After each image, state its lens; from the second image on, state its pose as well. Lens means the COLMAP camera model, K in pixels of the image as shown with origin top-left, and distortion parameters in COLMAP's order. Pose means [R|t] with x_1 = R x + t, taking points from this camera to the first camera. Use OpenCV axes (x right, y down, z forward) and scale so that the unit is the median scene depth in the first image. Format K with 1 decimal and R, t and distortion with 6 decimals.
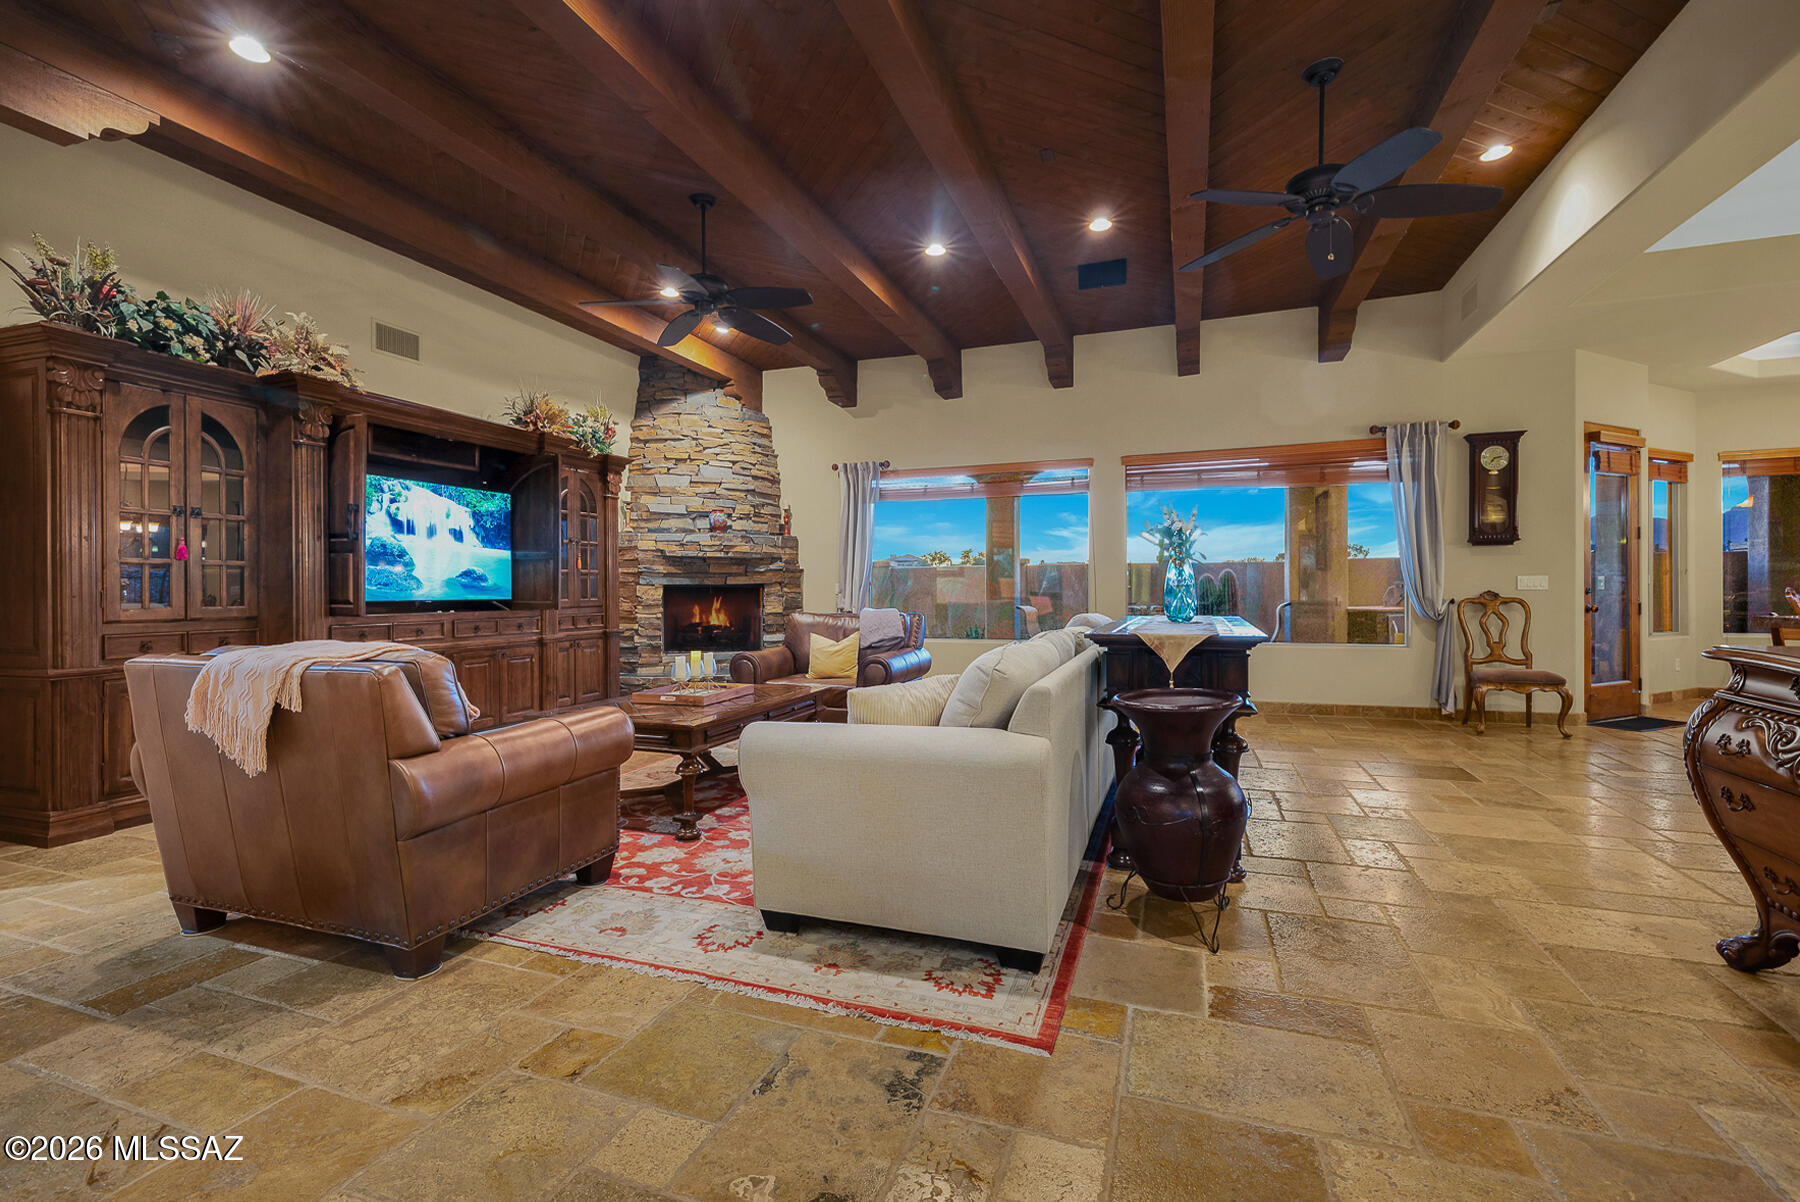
lens RADIAL K [[792.9, 0, 893.5], [0, 792.9, 592.4], [0, 0, 1]] dist [-0.003622, -0.000691]
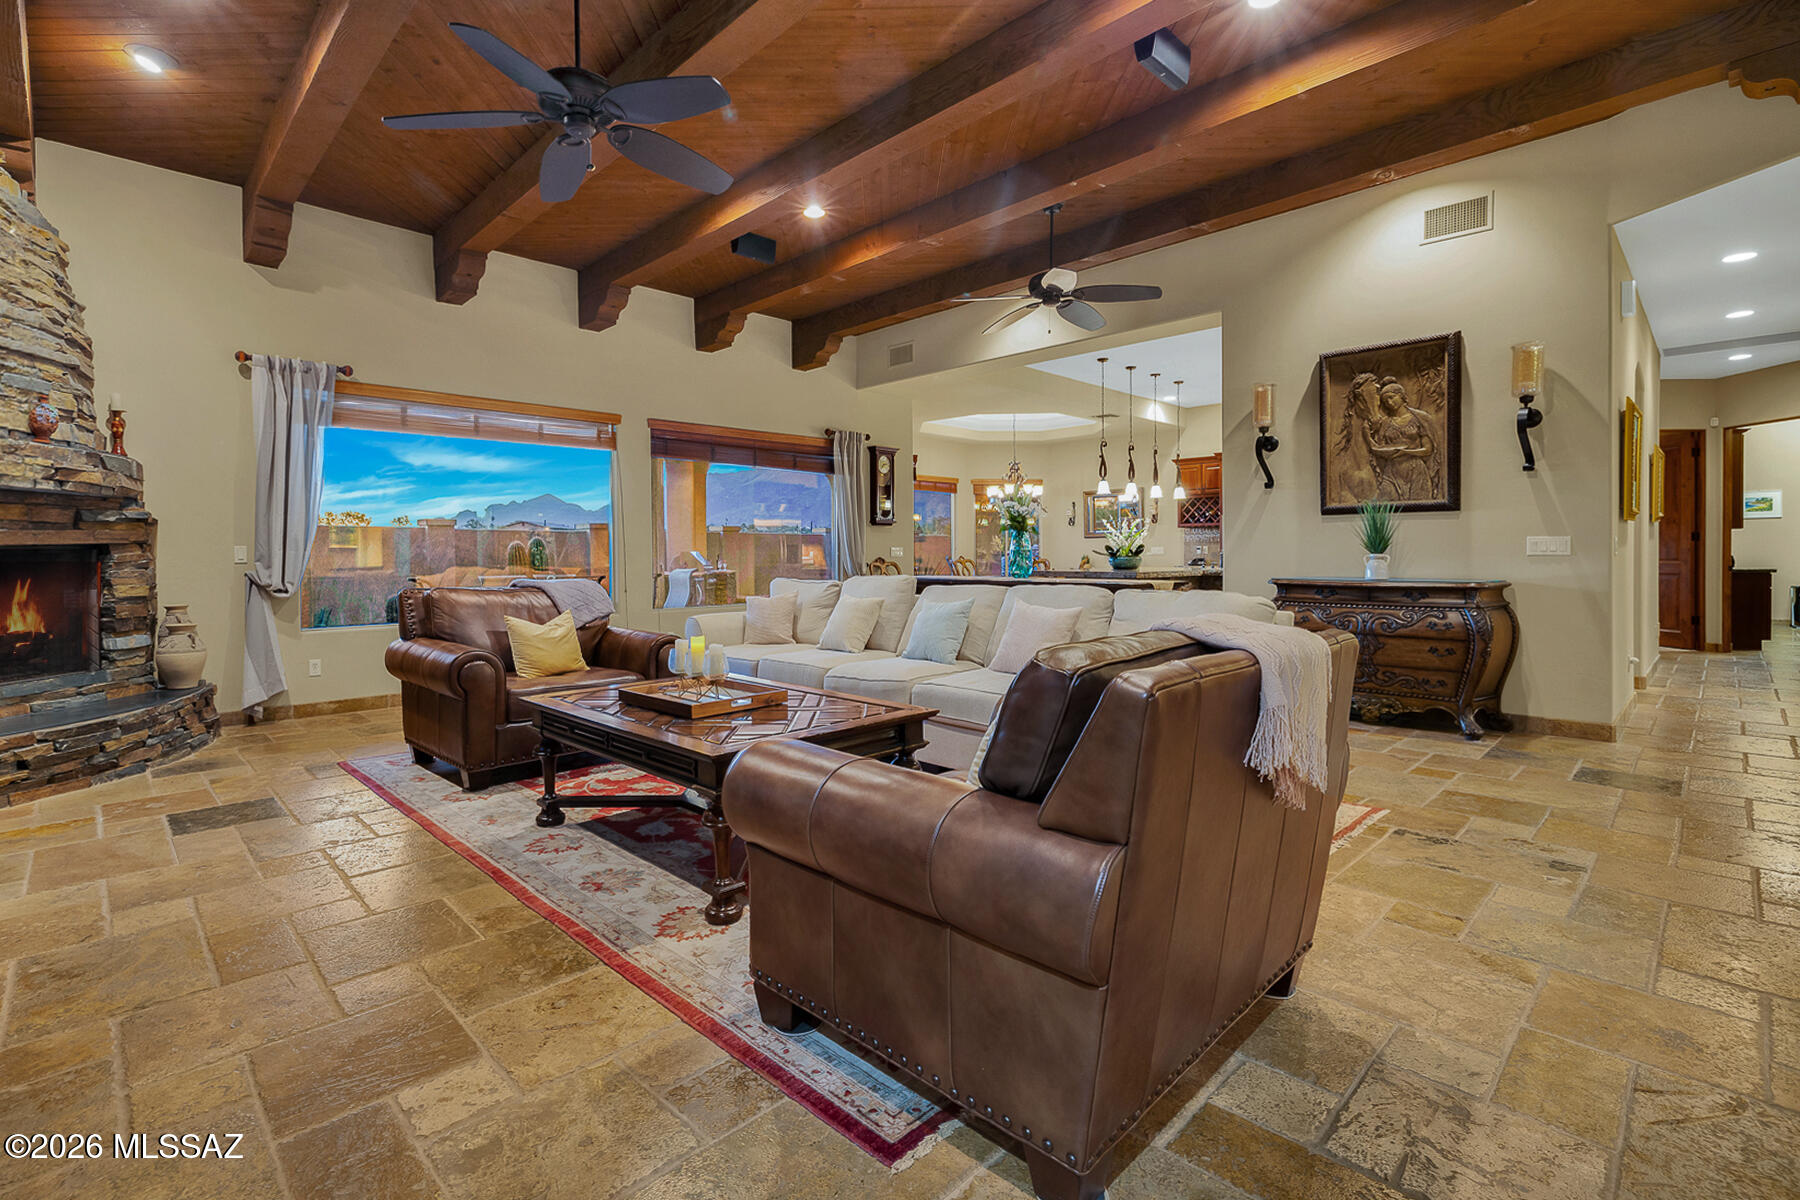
lens RADIAL K [[816.6, 0, 889.2], [0, 816.6, 569.7], [0, 0, 1]] dist [0.004417, 0.000203]
pose [[0.428909, -0.011889, 0.903270, -0.571528], [0.005073, 0.999929, 0.010753, 0.004087], [-0.903334, -0.000030, 0.428939, 0.358580]]
